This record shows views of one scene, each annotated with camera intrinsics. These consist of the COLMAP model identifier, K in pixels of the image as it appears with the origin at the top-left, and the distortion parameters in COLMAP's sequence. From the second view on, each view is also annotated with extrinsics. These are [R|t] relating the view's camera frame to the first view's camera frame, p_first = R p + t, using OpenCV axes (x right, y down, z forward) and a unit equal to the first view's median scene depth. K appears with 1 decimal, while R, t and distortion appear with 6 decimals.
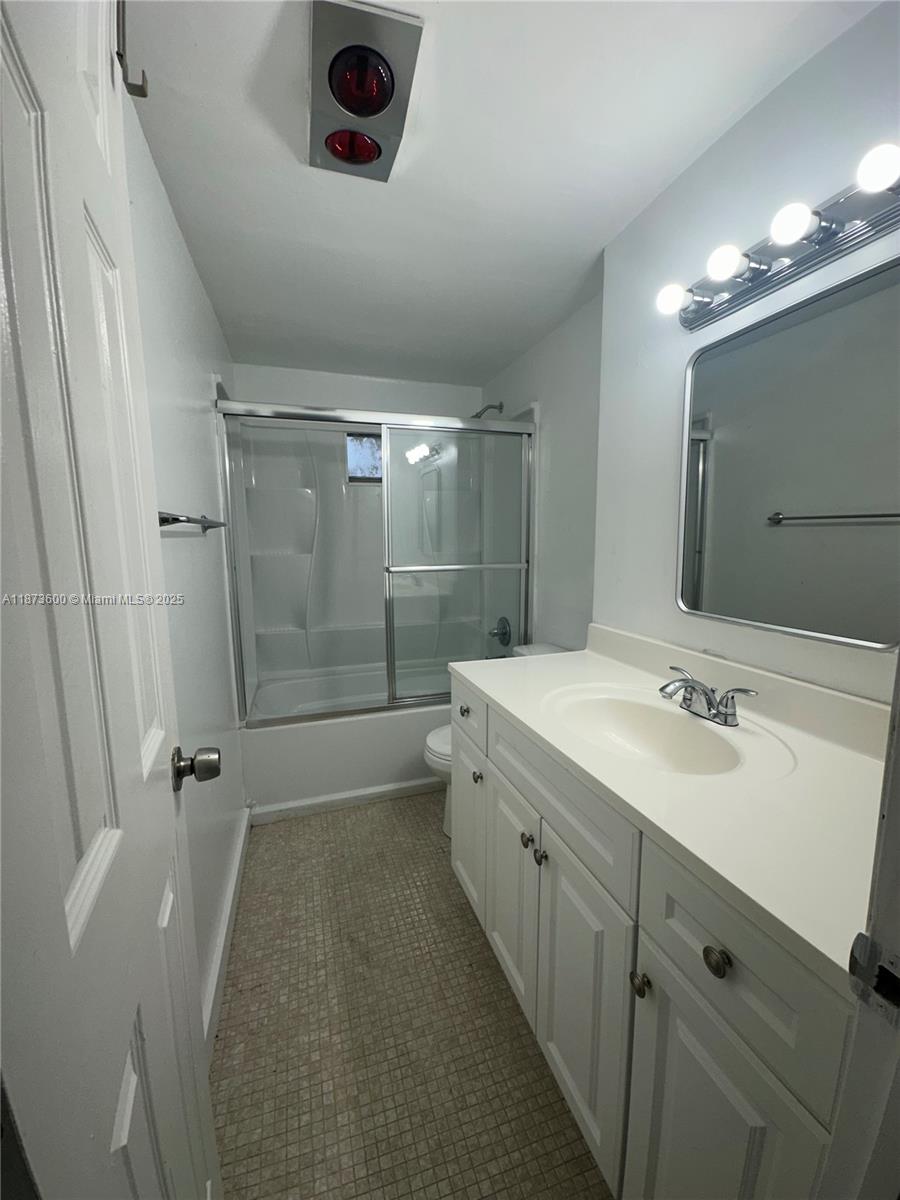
lens RADIAL K [[478.0, 0, 451.8], [0, 478.0, 603.4], [0, 0, 1]] dist [-0.004100, 0.000862]
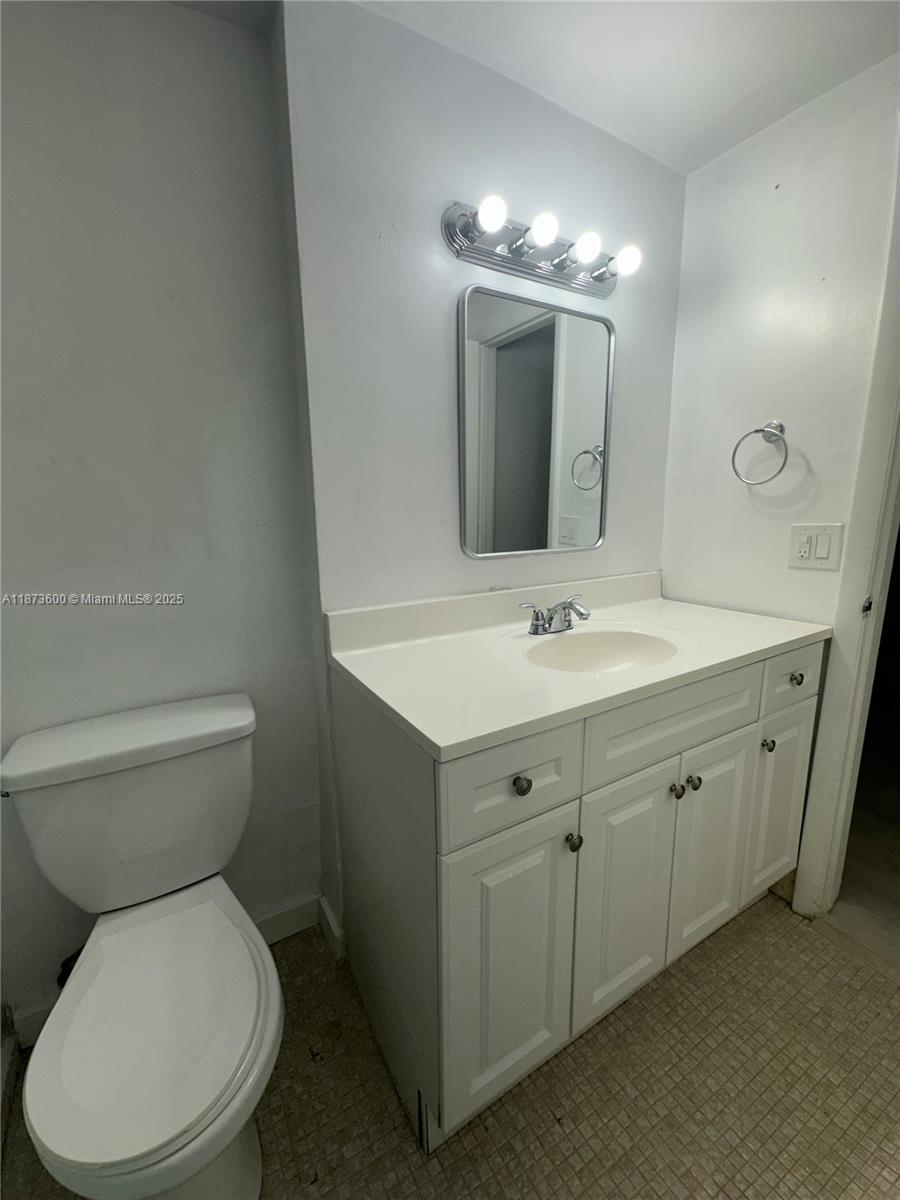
lens RADIAL K [[478.0, 0, 451.3], [0, 478.0, 593.8], [0, 0, 1]] dist [-0.004100, 0.000862]
pose [[-0.236012, -0.179440, 0.955039, -0.526903], [0.134559, 0.967300, 0.214997, -0.146339], [-0.962389, 0.179251, -0.204149, 1.404225]]
